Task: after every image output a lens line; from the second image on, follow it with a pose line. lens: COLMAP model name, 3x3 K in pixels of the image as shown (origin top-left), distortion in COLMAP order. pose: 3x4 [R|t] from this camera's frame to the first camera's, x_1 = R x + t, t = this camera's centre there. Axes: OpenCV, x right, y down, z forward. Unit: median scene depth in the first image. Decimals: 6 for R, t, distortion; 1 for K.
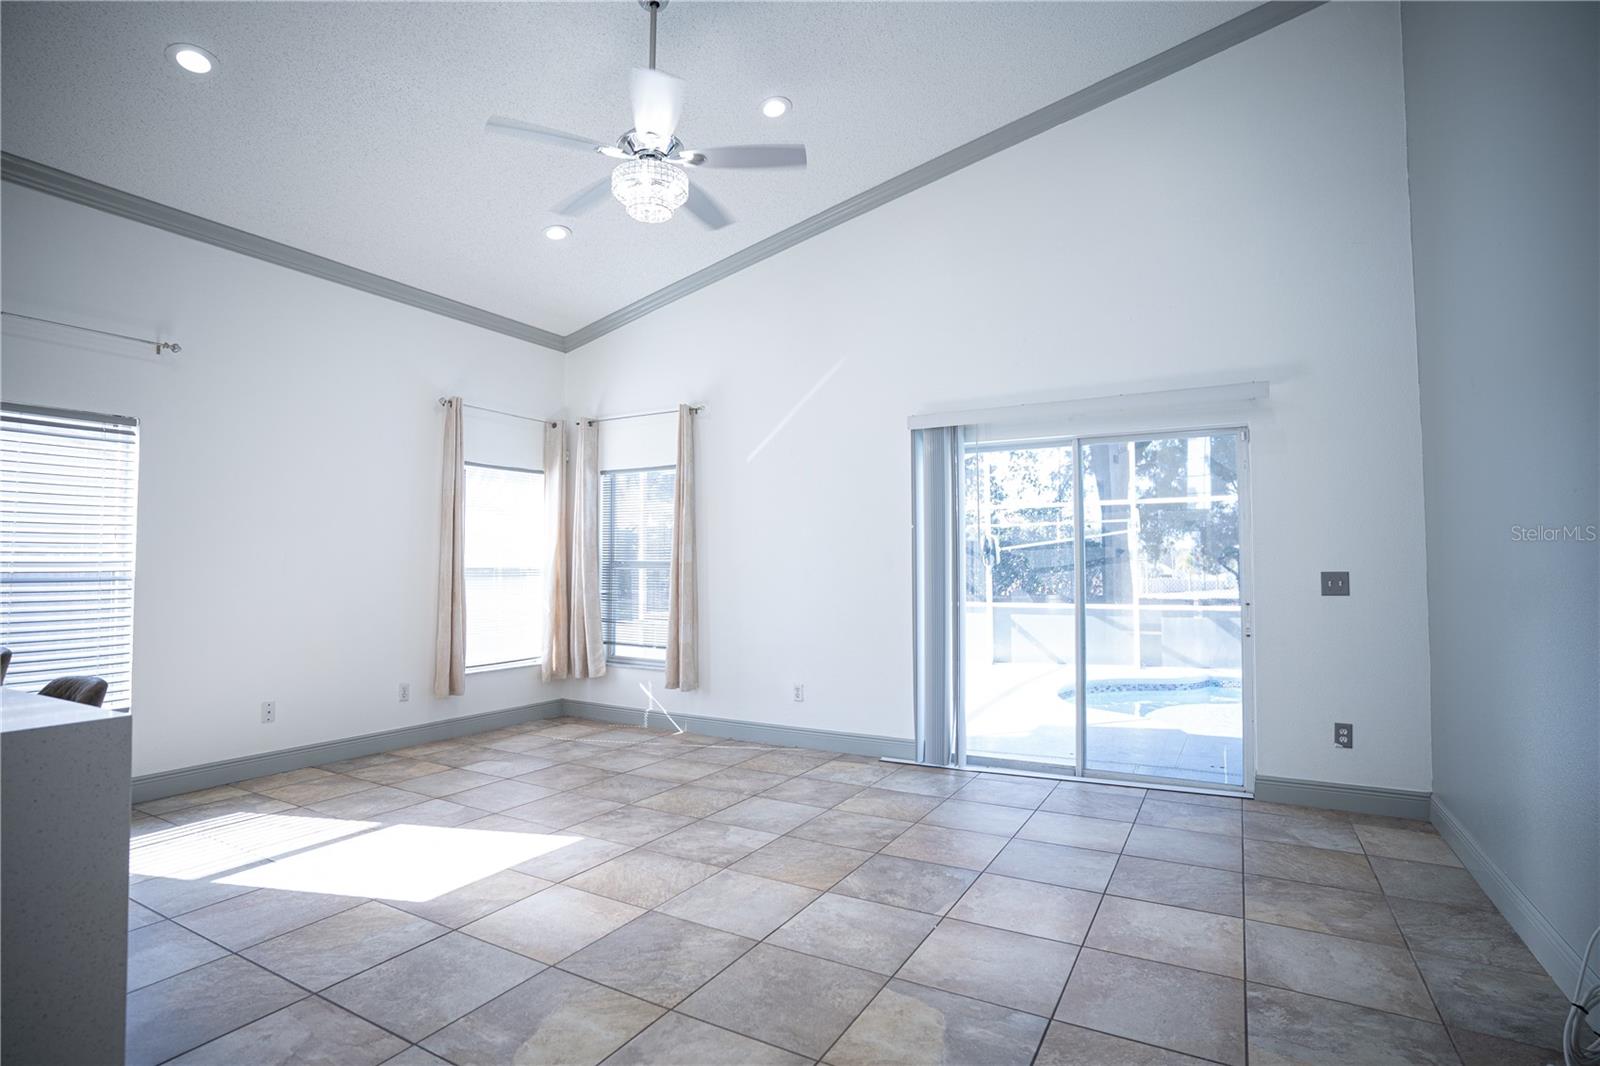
lens RADIAL K [[792.2, 0, 792.6], [0, 792.2, 521.3], [0, 0, 1]] dist [-0.063912, 0.025567]
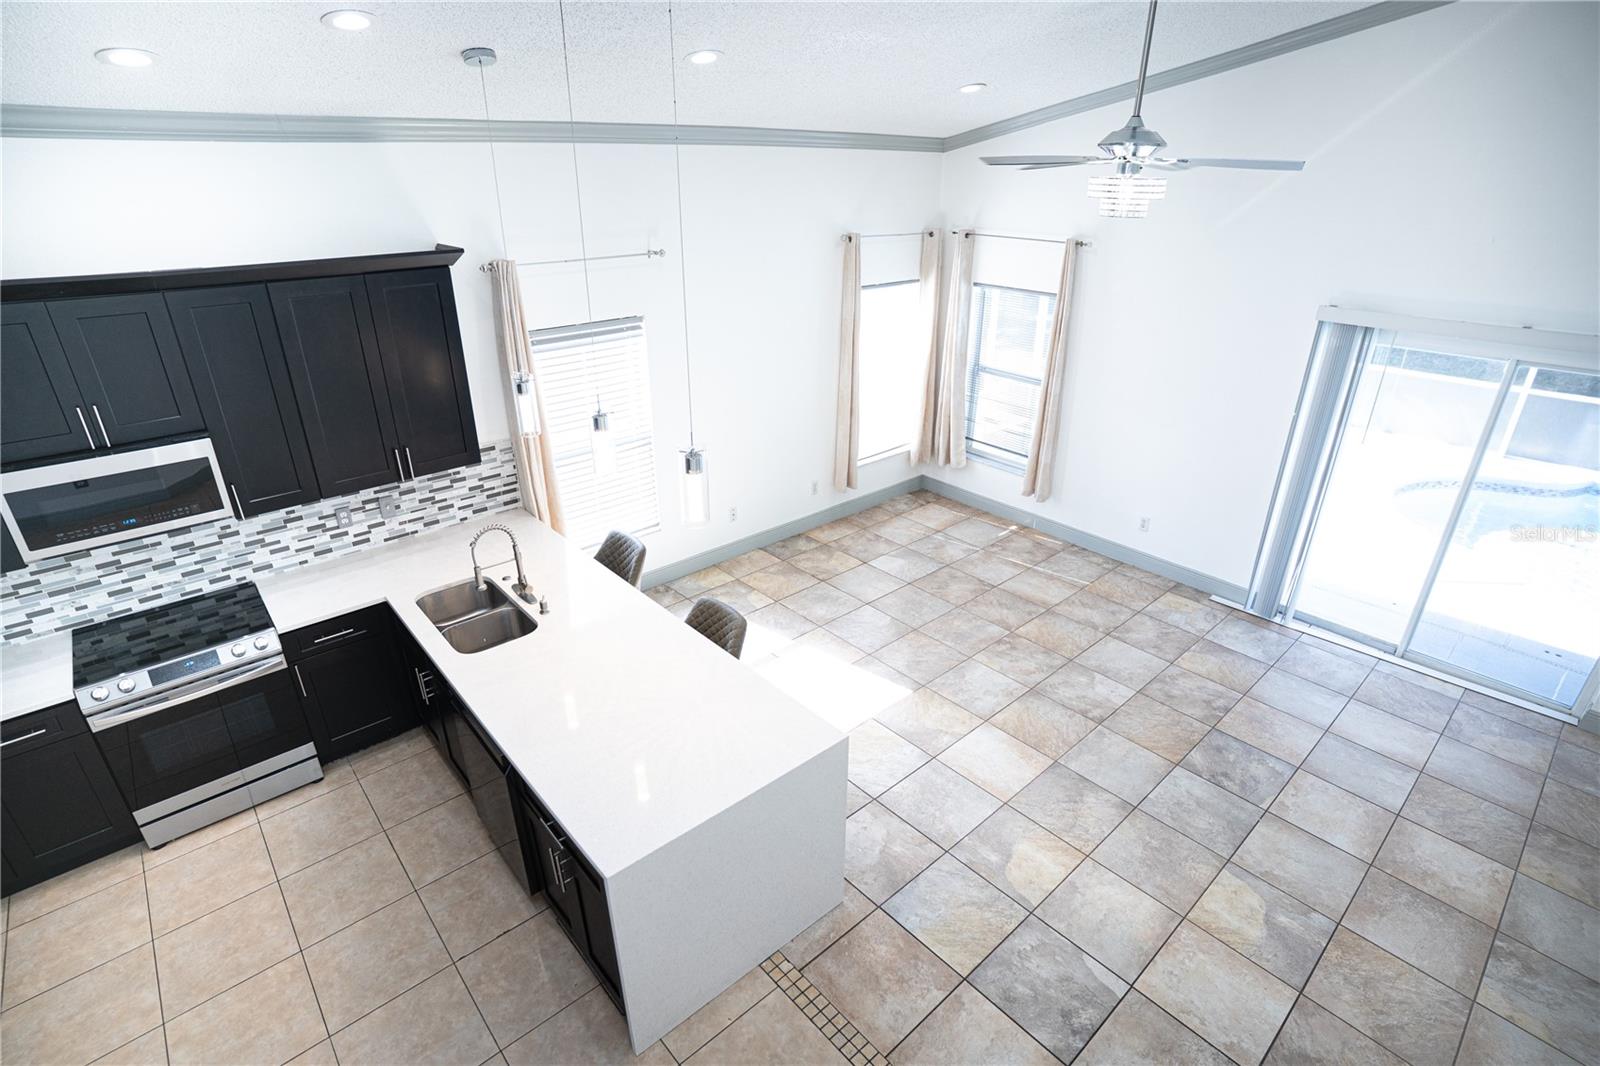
lens RADIAL K [[792.2, 0, 784.5], [0, 792.2, 528.1], [0, 0, 1]] dist [-0.063912, 0.025567]
pose [[0.945461, 0.138915, -0.294630, -0.220210], [0.016604, 0.882777, 0.469499, -0.466191], [0.325313, -0.448785, 0.832324, -0.176650]]
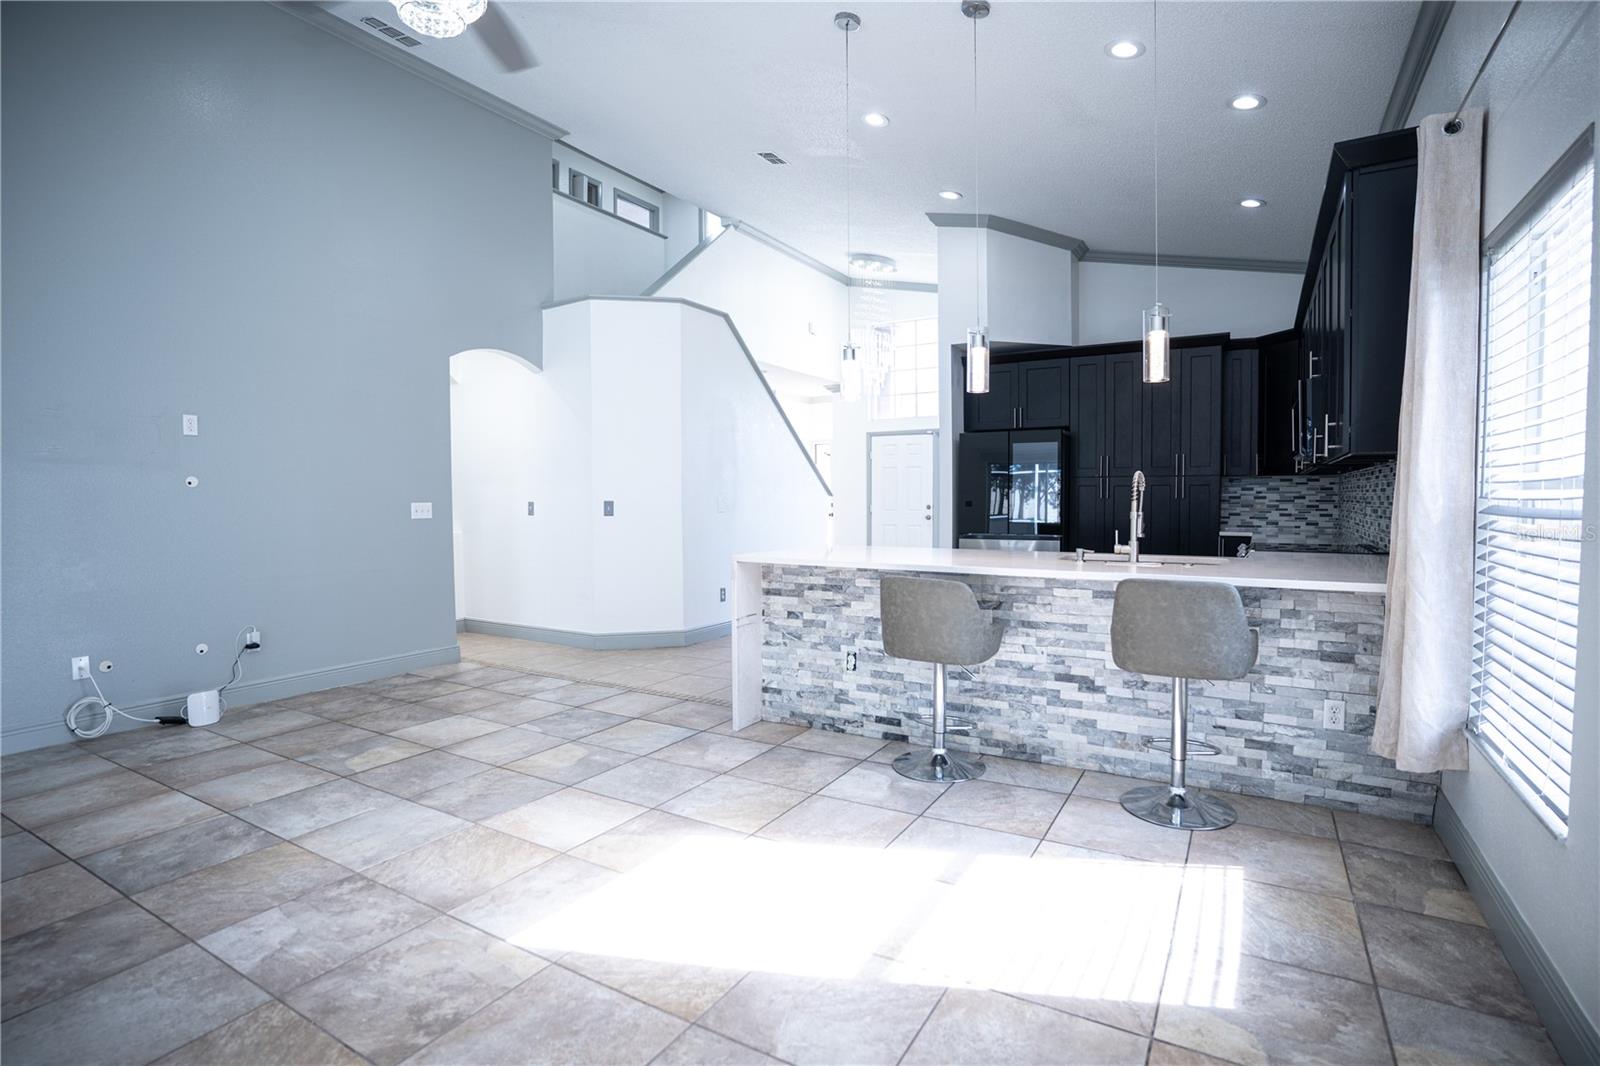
lens RADIAL K [[792.2, 0, 789.1], [0, 792.2, 523.3], [0, 0, 1]] dist [-0.063912, 0.025567]
pose [[-0.999666, 0.008295, 0.024462, -0.474629], [0.007669, 0.999644, -0.025566, 0.091851], [-0.024666, -0.025370, -0.999374, 1.536968]]
